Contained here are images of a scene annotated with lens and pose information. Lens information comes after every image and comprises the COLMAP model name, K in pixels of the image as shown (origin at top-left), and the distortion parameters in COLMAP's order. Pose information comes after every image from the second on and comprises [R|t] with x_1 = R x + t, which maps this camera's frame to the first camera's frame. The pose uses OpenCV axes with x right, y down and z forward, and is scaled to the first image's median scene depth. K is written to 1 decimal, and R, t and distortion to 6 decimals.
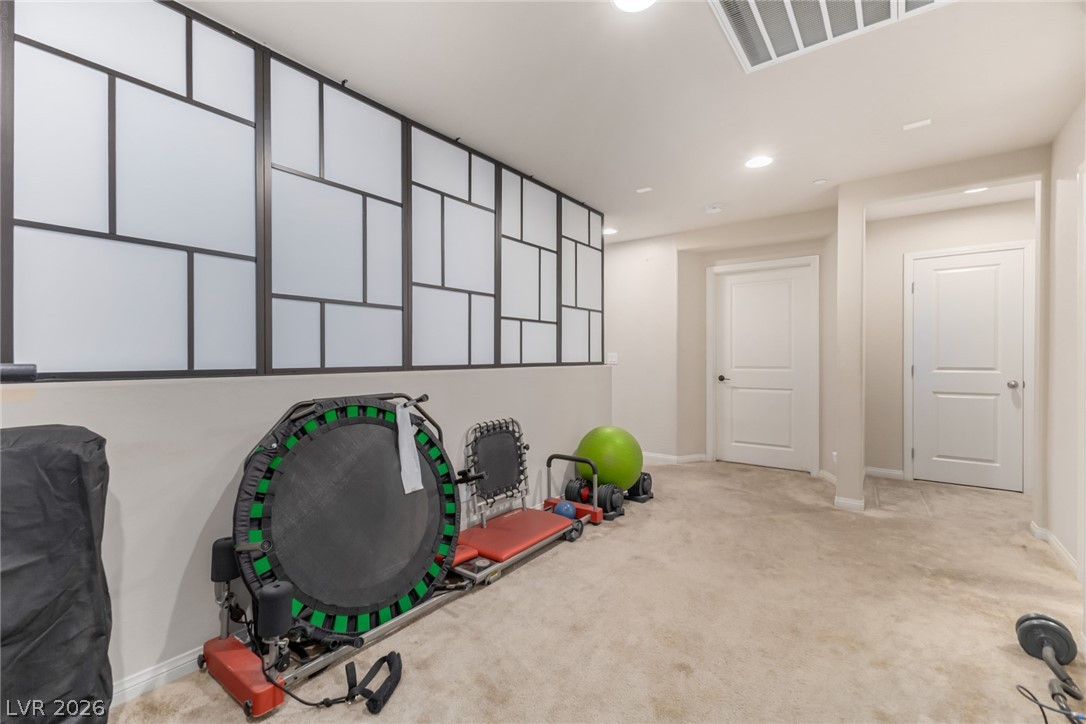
lens RADIAL K [[474.7, 0, 539.9], [0, 474.7, 358.7], [0, 0, 1]] dist [0.015882, -0.003009]
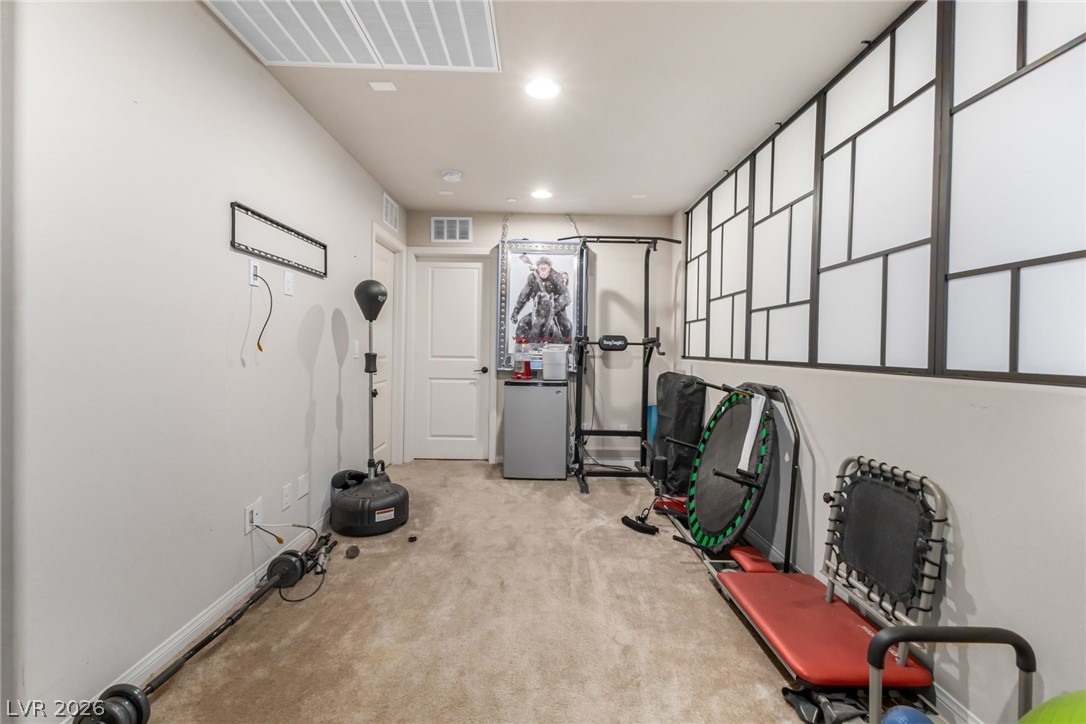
lens RADIAL K [[474.7, 0, 542.3], [0, 474.7, 358.3], [0, 0, 1]] dist [0.015882, -0.003009]
pose [[-0.794337, -0.002239, -0.607473, 0.560649], [-0.018457, 0.999620, 0.020450, -0.003190], [0.607197, 0.027456, -0.794077, 1.137298]]
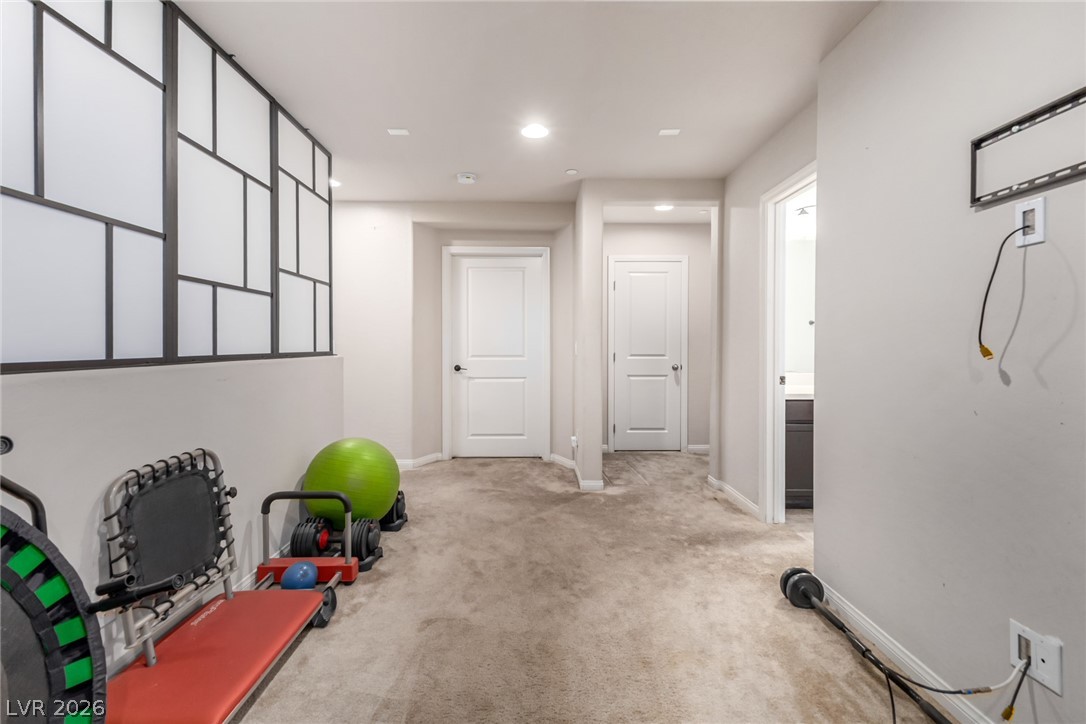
lens RADIAL K [[474.7, 0, 540.7], [0, 474.7, 348.7], [0, 0, 1]] dist [0.015882, -0.003009]
pose [[0.790346, -0.002540, 0.612655, -0.089138], [-0.000508, 0.999988, 0.004802, -0.001959], [-0.612660, -0.004106, 0.790336, 0.268503]]
